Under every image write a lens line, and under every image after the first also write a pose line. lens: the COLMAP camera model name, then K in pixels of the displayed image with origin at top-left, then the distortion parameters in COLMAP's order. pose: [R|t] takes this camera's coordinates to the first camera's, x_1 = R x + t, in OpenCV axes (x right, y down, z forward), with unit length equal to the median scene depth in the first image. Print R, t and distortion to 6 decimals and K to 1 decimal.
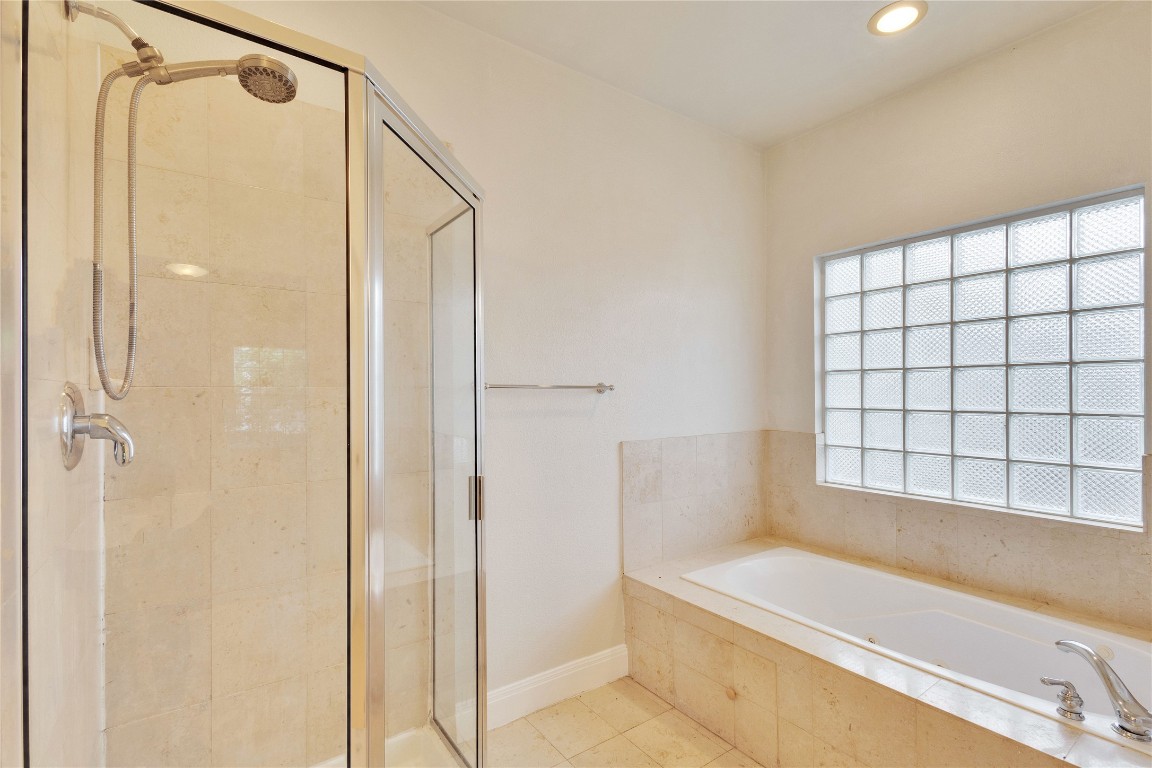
lens RADIAL K [[535.2, 0, 575.6], [0, 535.2, 386.2], [0, 0, 1]] dist [0.001554, 0.000135]
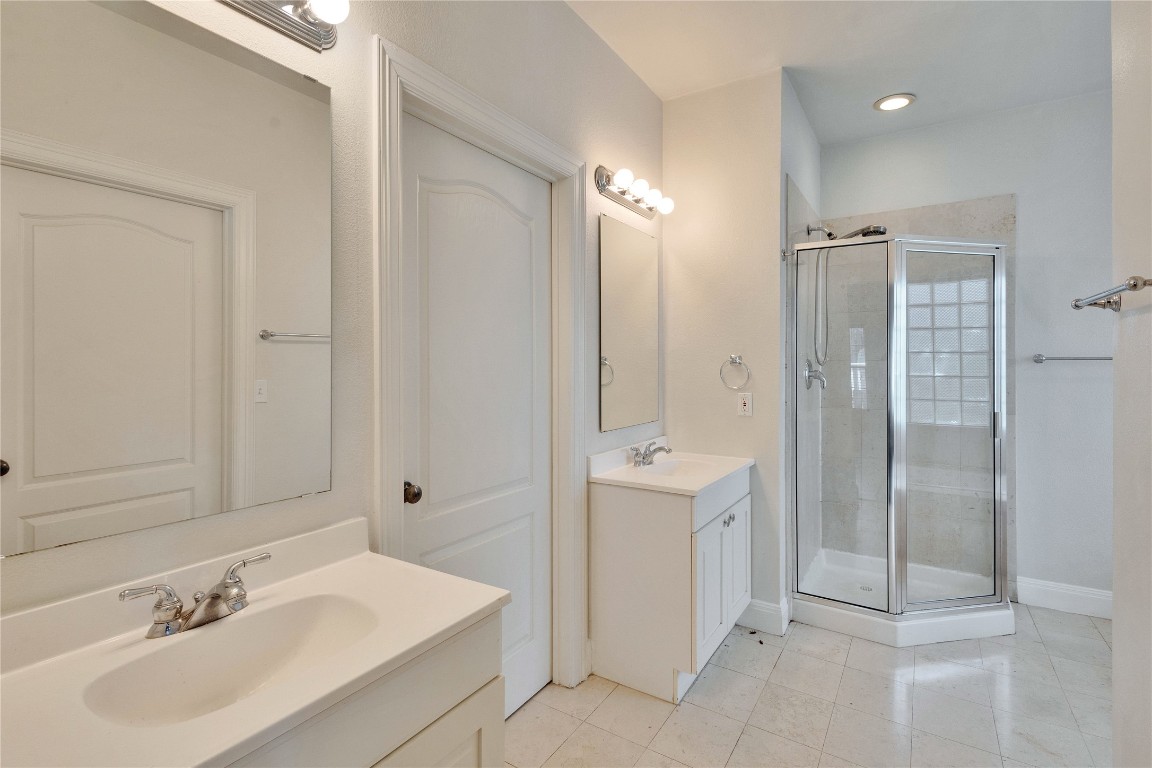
lens RADIAL K [[535.2, 0, 575.6], [0, 535.2, 386.2], [0, 0, 1]] dist [0.001554, 0.000135]
pose [[0.363856, 0.038101, -0.930676, 1.258407], [0.012604, 0.998870, 0.045821, -0.011053], [0.931370, -0.028403, 0.362965, -1.189531]]
